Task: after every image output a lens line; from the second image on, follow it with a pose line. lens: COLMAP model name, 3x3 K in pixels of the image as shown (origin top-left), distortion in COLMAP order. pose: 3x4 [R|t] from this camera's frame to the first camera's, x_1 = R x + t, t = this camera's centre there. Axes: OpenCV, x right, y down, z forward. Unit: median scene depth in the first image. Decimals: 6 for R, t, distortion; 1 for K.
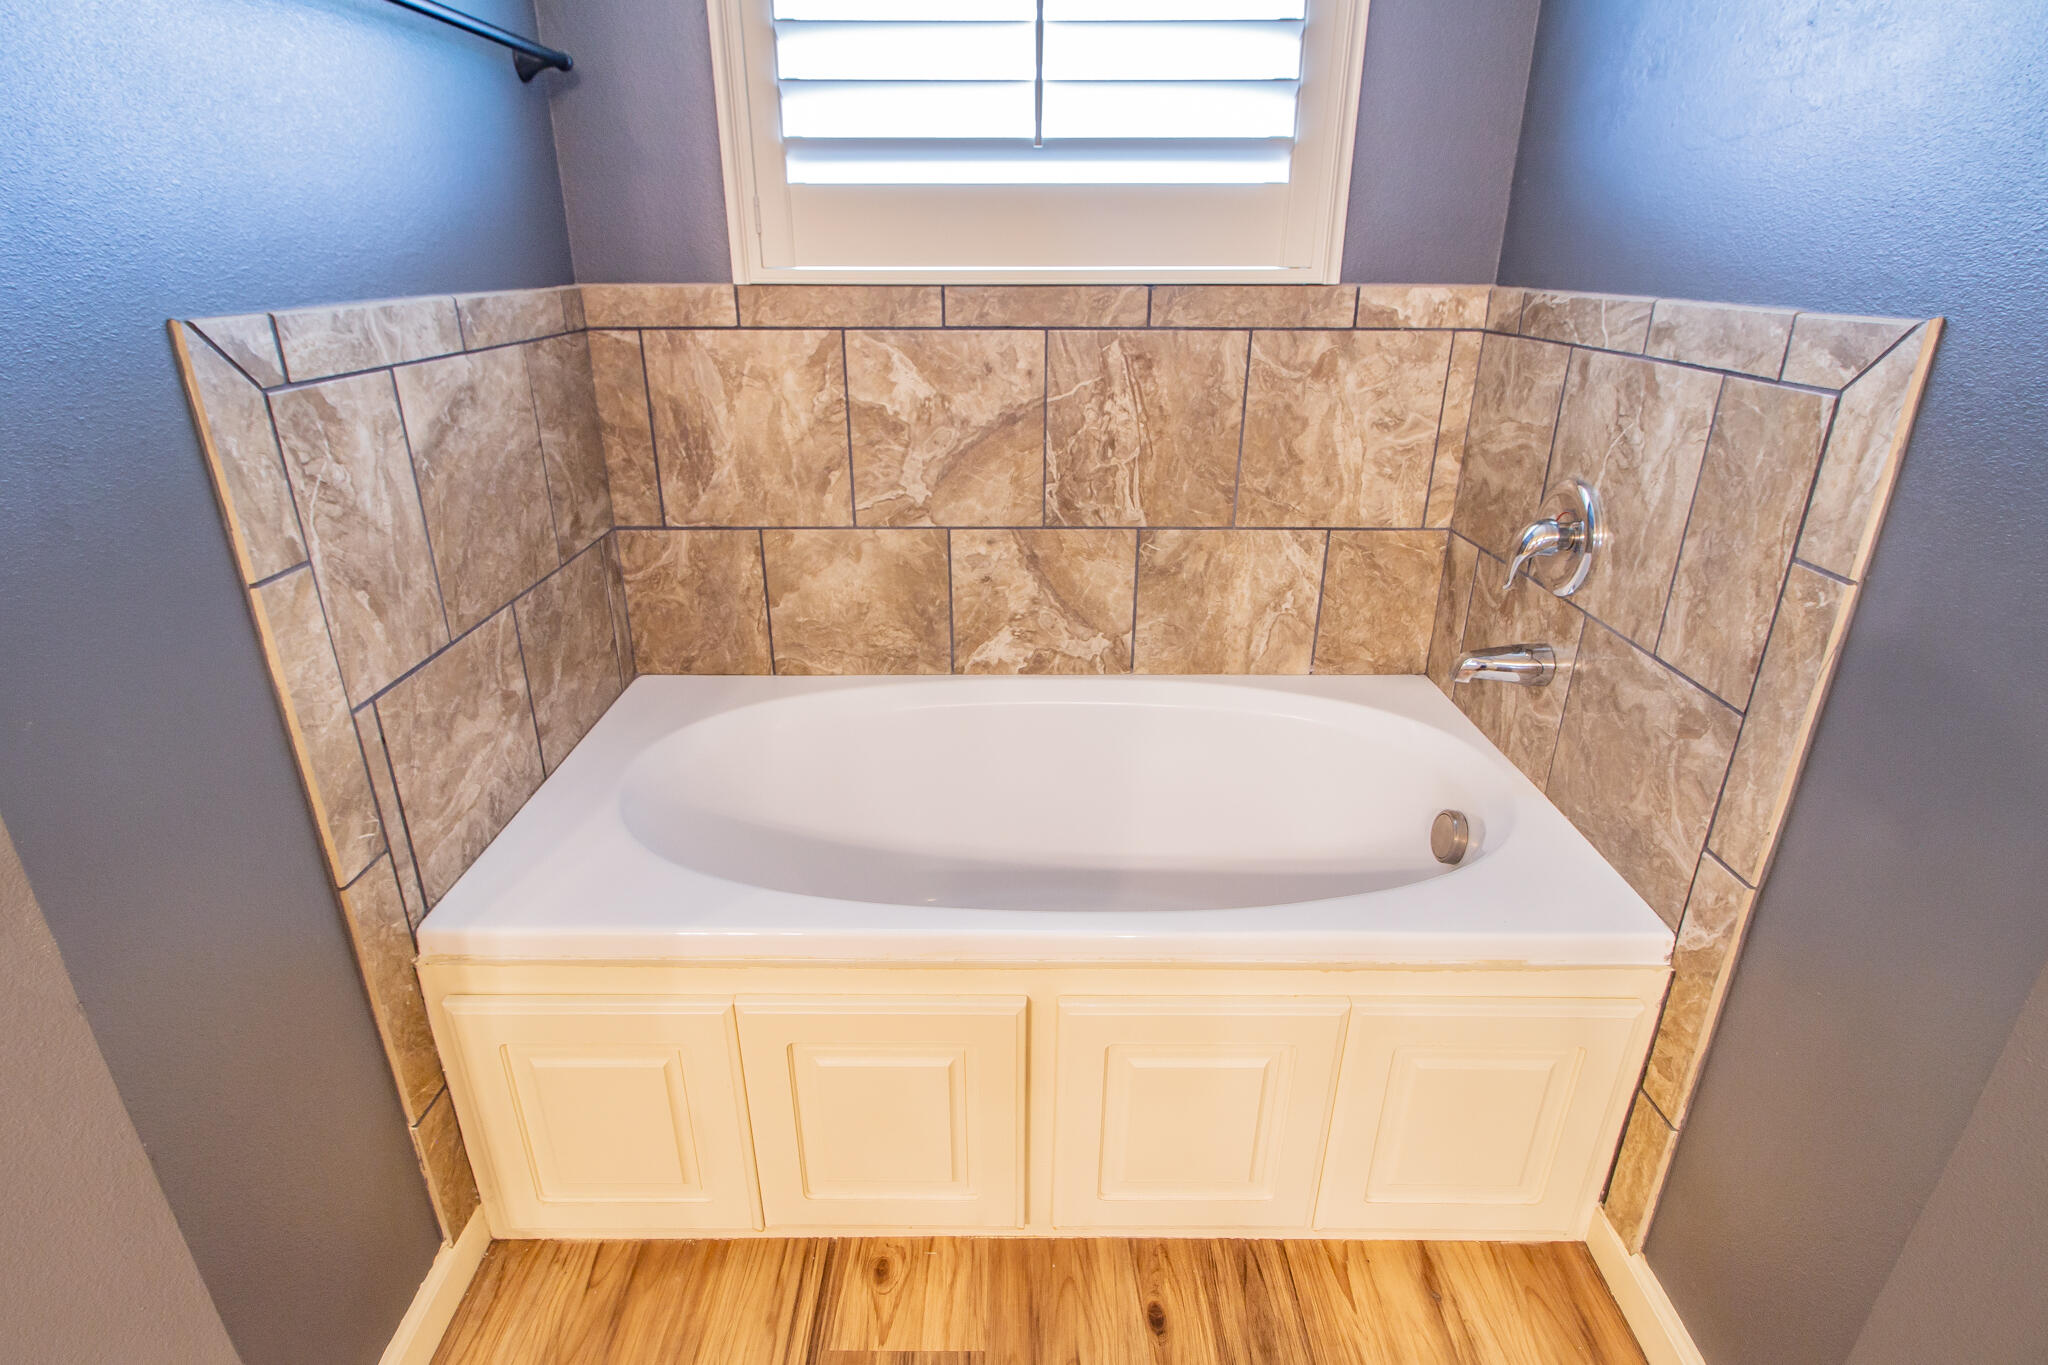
lens RADIAL K [[1044.3, 0, 1024.0], [0, 1044.3, 682.5], [0, 0, 1]] dist [0.002635, -0.015330]
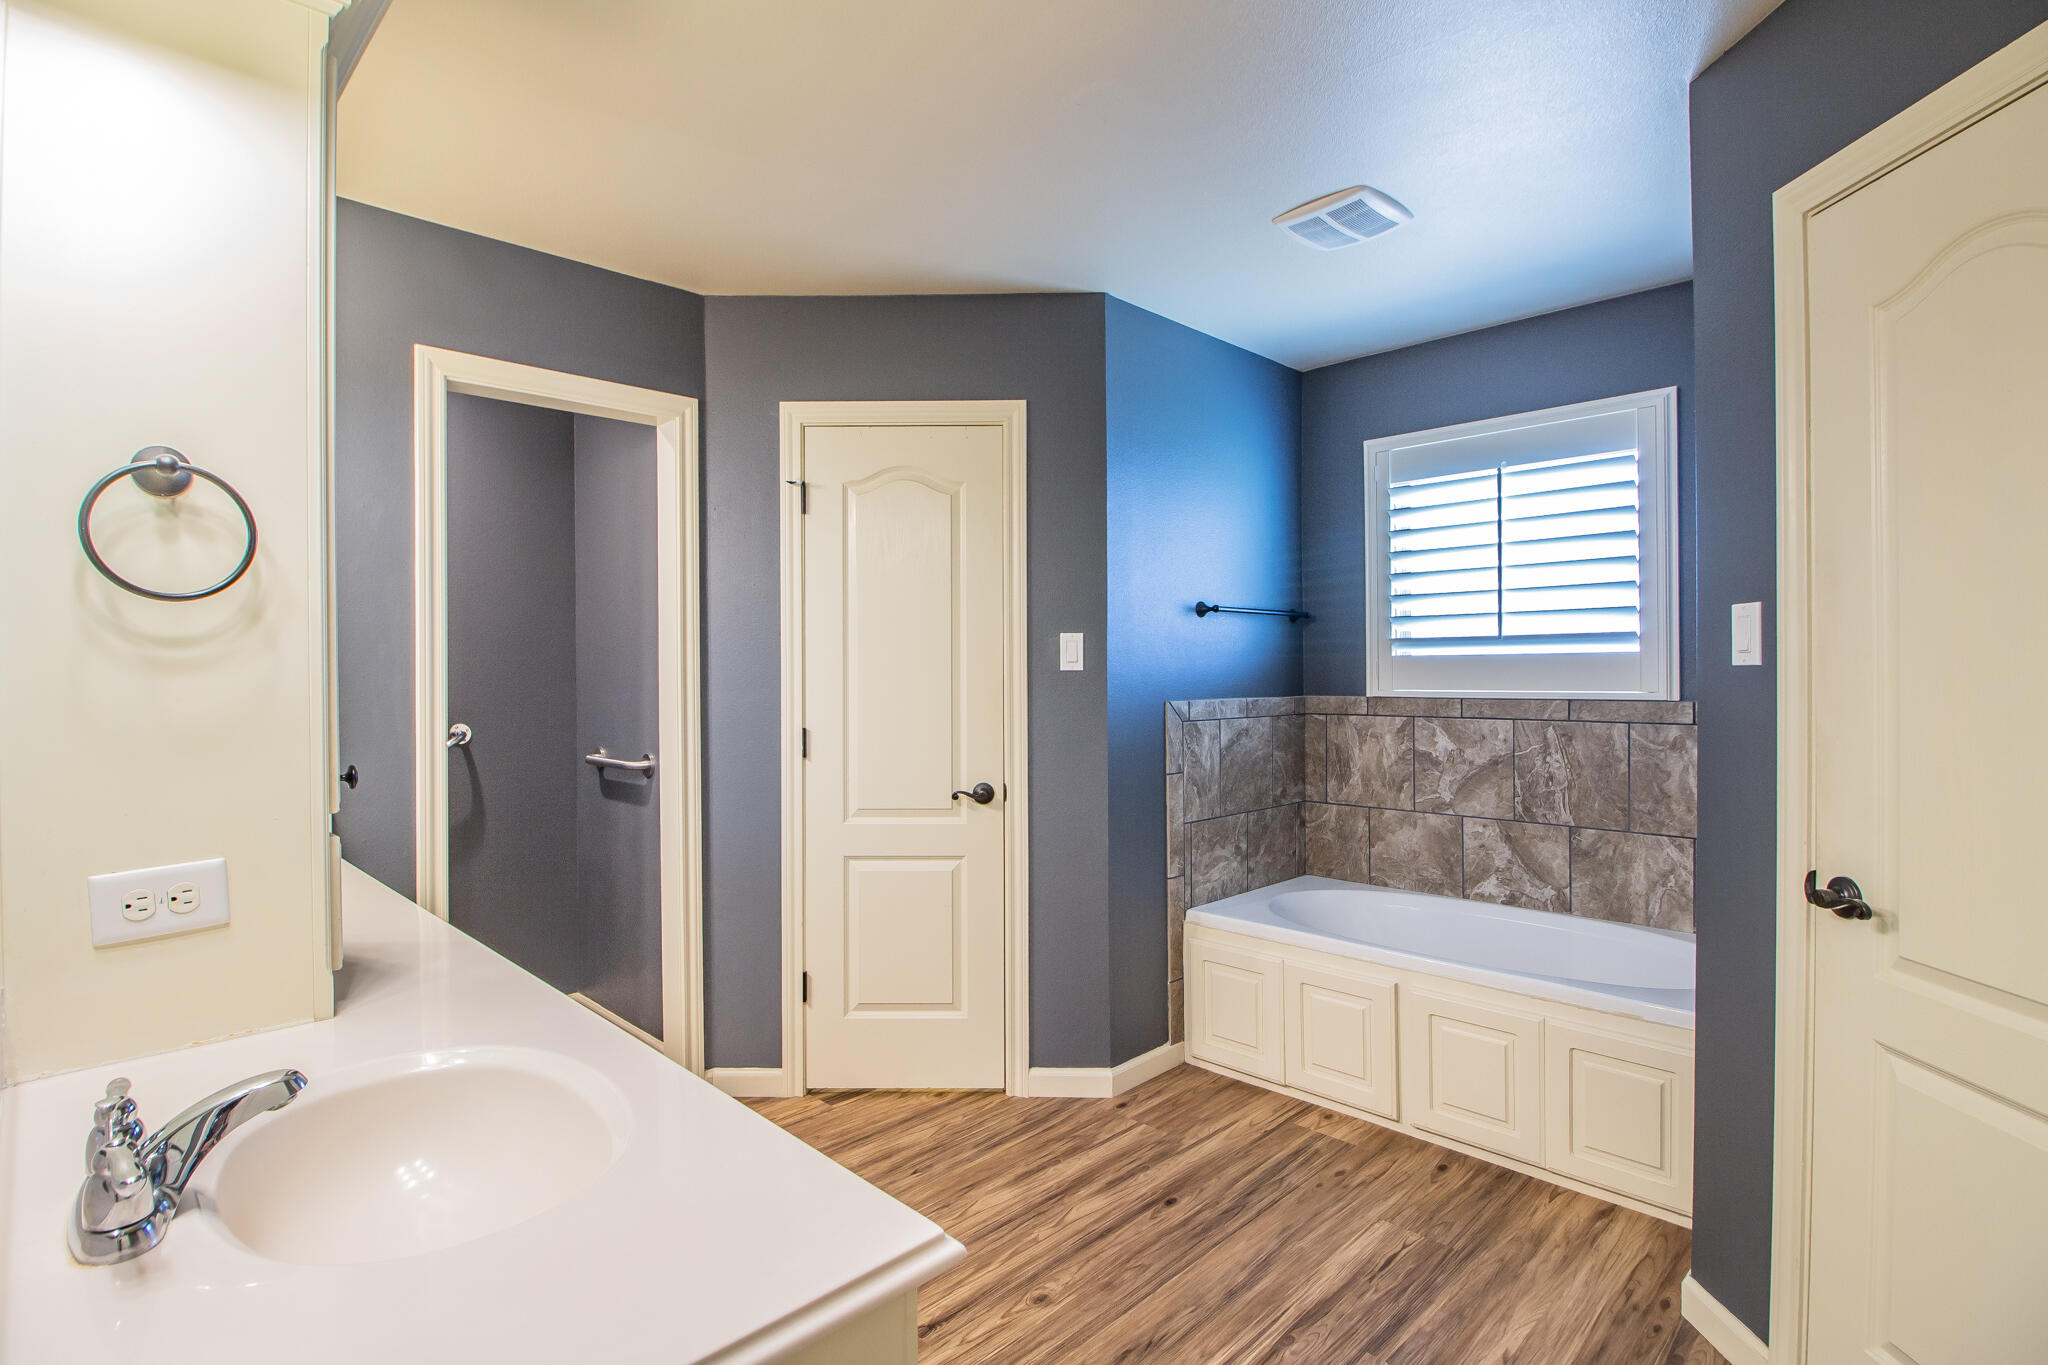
lens RADIAL K [[990.2, 0, 1027.9], [0, 990.2, 652.0], [0, 0, 1]] dist [0.001197, 0.000084]
pose [[0.710579, -0.018970, -0.703362, 0.668037], [-0.266392, 0.917969, -0.293883, 0.334118], [0.651239, 0.396197, 0.647236, -0.850309]]
